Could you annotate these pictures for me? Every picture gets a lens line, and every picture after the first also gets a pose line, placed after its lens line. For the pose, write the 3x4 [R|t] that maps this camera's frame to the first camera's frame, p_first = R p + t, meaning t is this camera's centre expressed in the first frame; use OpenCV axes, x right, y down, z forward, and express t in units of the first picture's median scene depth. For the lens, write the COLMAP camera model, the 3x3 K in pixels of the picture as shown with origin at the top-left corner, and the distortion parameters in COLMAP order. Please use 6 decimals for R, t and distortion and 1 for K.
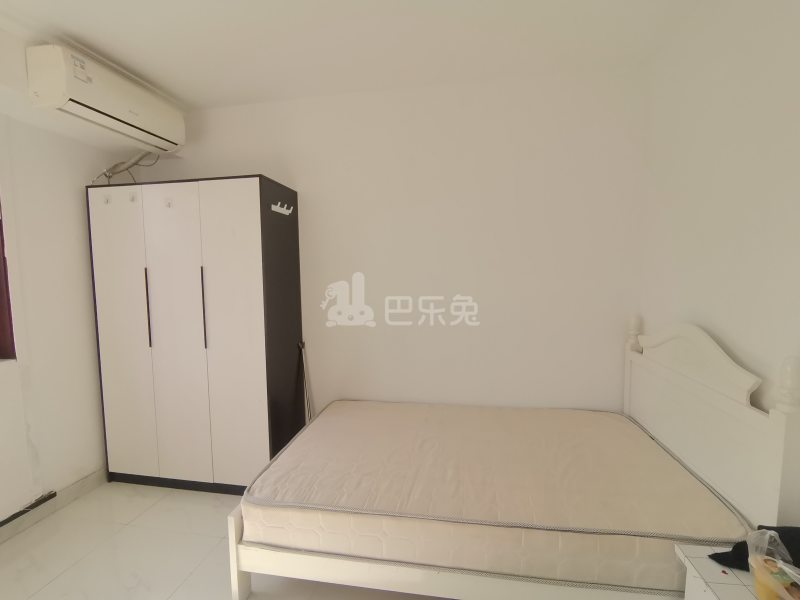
lens RADIAL K [[381.6, 0, 397.5], [0, 381.6, 299.9], [0, 0, 1]] dist [0.001878, 0.001393]
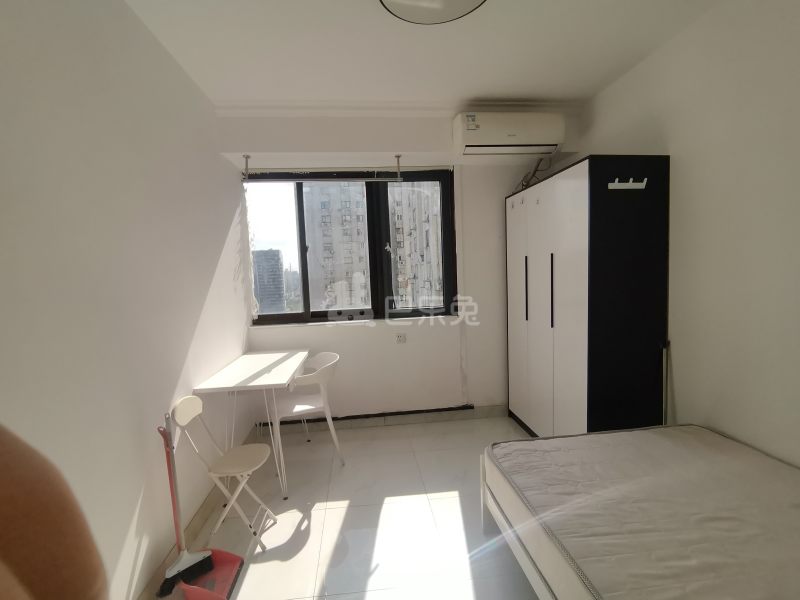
lens RADIAL K [[381.6, 0, 398.4], [0, 381.6, 302.4], [0, 0, 1]] dist [0.001878, 0.001393]
pose [[0.291700, 0.080765, -0.953094, 0.423355], [-0.042101, 0.996547, 0.071561, -0.006862], [0.955583, 0.019252, 0.294093, 0.248808]]
